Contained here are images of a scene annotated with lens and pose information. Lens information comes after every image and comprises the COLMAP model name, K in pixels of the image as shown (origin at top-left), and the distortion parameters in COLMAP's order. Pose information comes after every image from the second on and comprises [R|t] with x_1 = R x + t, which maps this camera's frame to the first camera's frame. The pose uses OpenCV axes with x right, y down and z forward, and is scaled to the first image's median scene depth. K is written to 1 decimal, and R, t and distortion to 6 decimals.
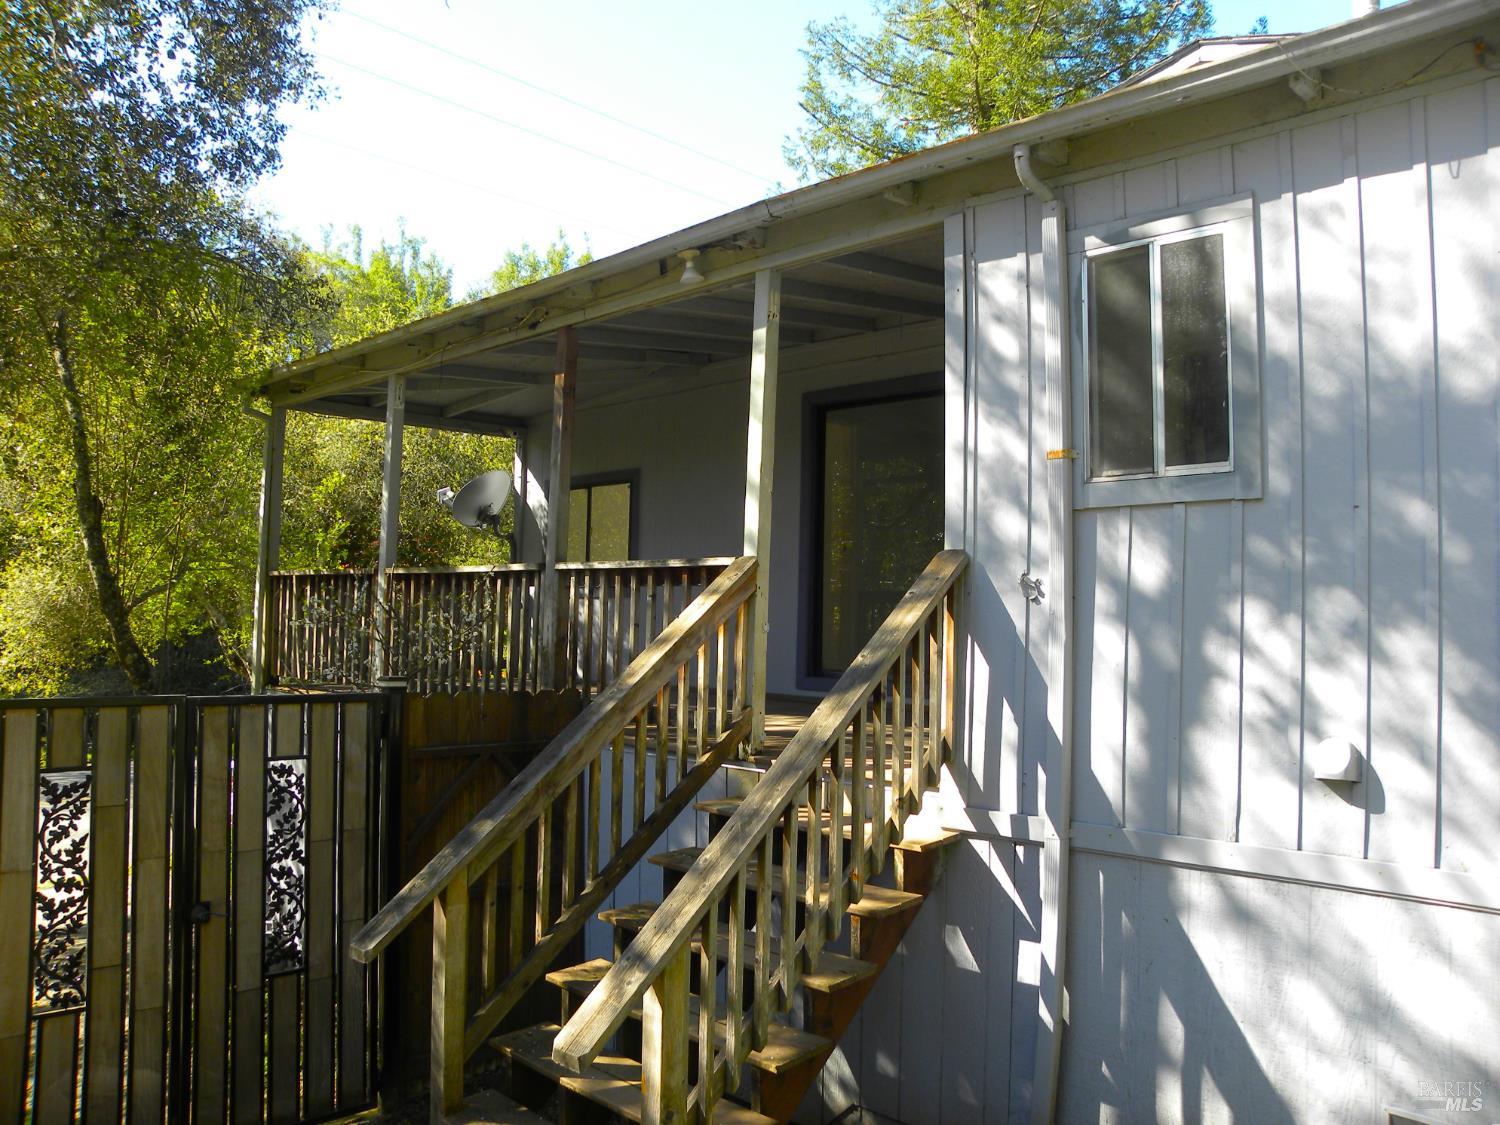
lens RADIAL K [[1144.3, 0, 750.0], [0, 1144.3, 562.5], [0, 0, 1]] dist [-0.144603, 0.063980]
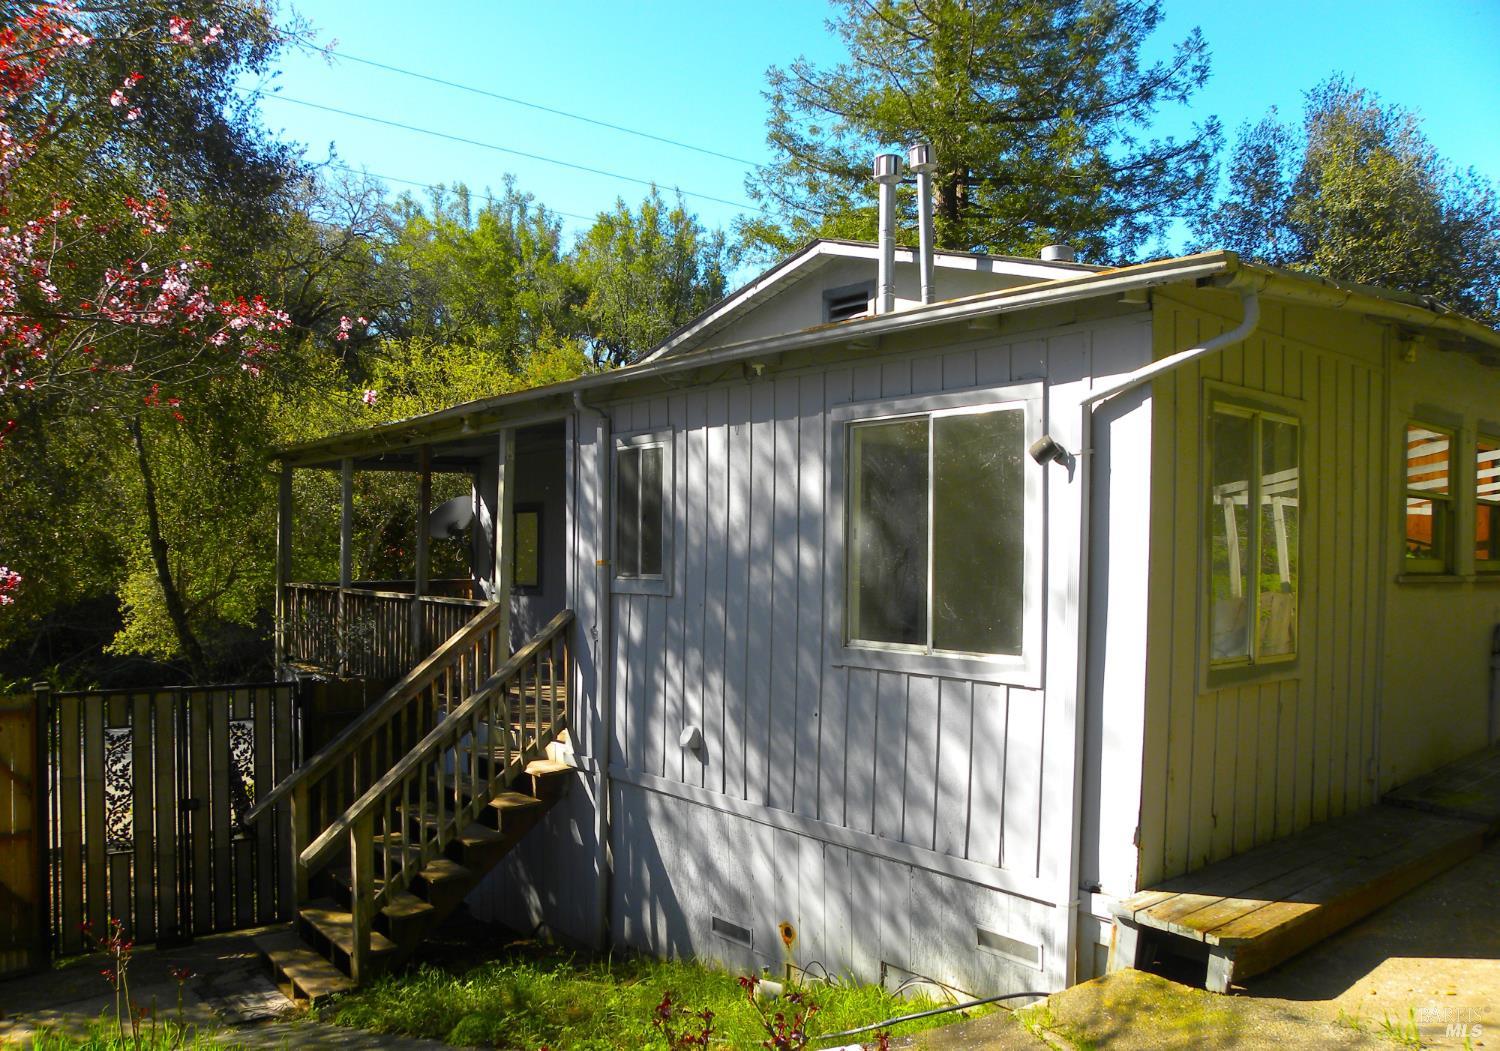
lens RADIAL K [[1164.2, 0, 751.9], [0, 1164.2, 575.5], [0, 0, 1]] dist [-0.113902, 0.006779]
pose [[0.992041, -0.006112, -0.125763, 0.716923], [0.015164, 0.997351, 0.071142, -0.196852], [0.124995, -0.072483, 0.989506, -0.780081]]
